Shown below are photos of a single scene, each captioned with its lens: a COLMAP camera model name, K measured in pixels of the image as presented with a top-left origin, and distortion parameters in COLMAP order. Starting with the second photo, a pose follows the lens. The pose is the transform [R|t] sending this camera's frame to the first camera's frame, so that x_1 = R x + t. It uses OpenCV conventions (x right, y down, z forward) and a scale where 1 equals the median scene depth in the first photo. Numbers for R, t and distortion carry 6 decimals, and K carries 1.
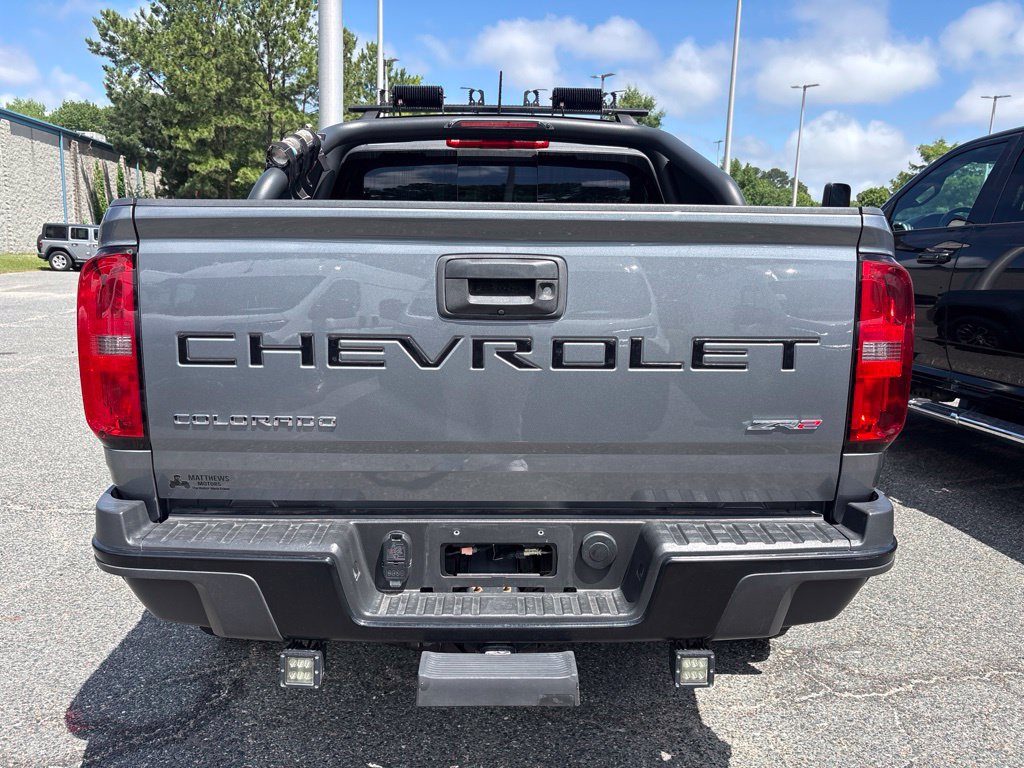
lens RADIAL K [[768.1, 0, 516.5], [0, 768.1, 388.7], [0, 0, 1]] dist [0.042405, -0.047399]
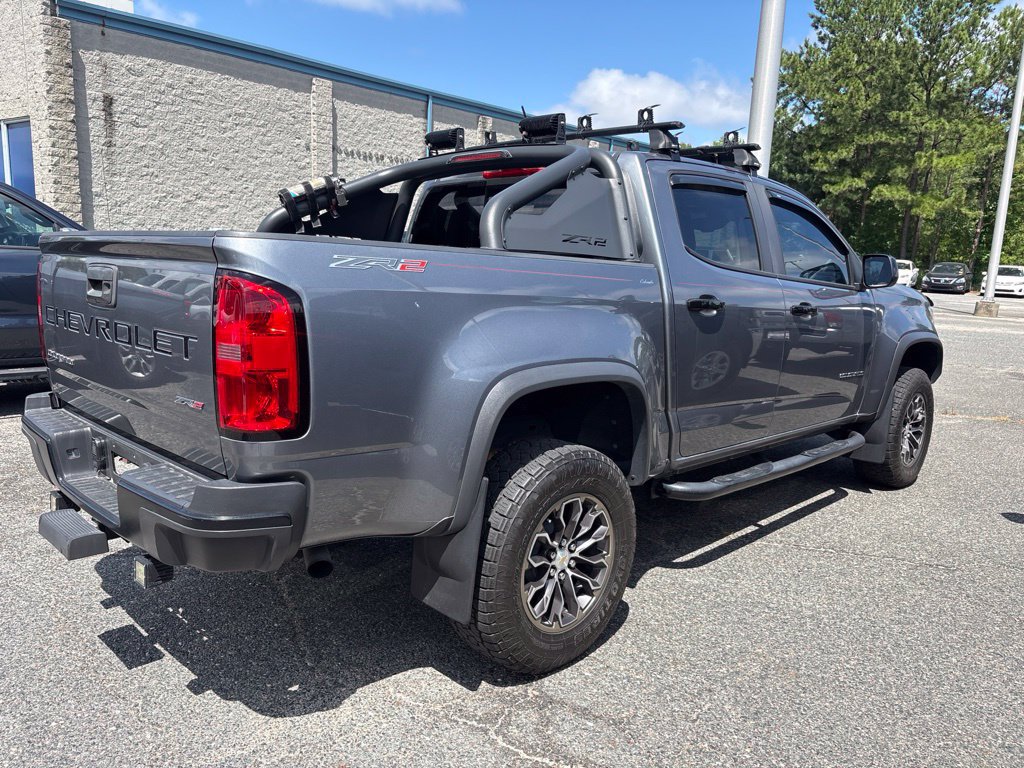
lens RADIAL K [[768.1, 0, 504.0], [0, 768.1, 386.5], [0, 0, 1]] dist [0.042405, -0.047399]
pose [[0.691373, 0.122748, -0.711995, 1.546027], [-0.142317, 0.989292, 0.032358, -0.089586], [0.708343, 0.078957, 0.701439, 0.460030]]
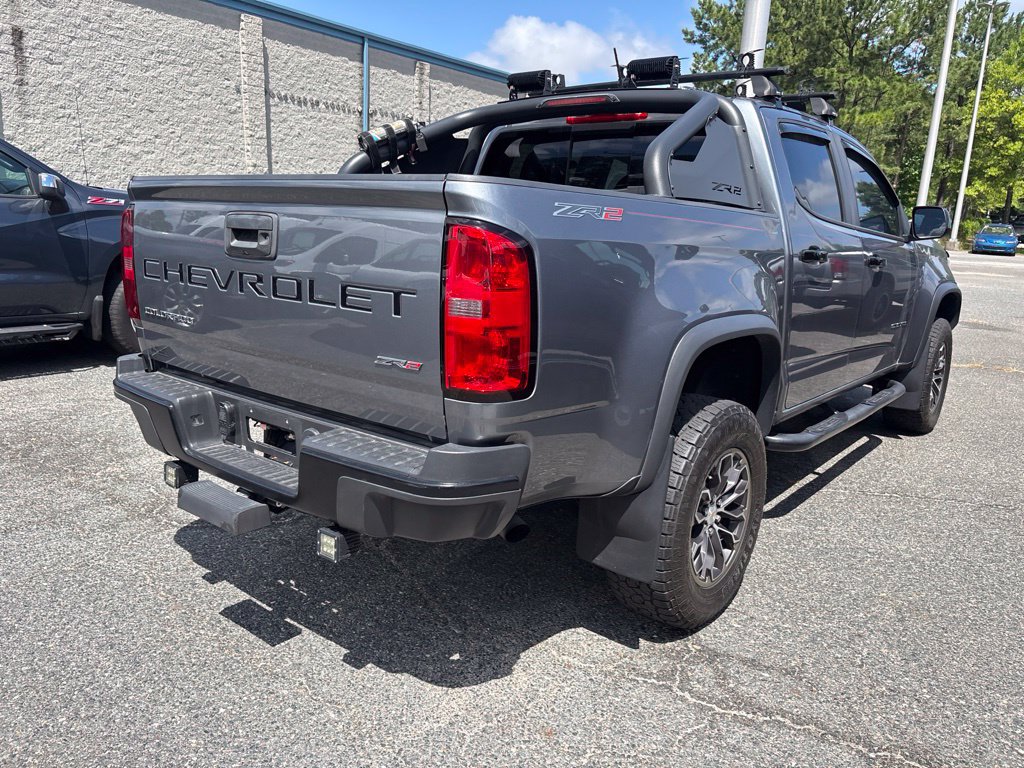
lens RADIAL K [[768.1, 0, 518.5], [0, 768.1, 387.2], [0, 0, 1]] dist [0.042405, -0.047399]
pose [[0.767756, 0.150115, -0.622910, 1.178746], [-0.131387, 0.988394, 0.076255, -0.028331], [0.627127, 0.023297, 0.778568, 0.200360]]
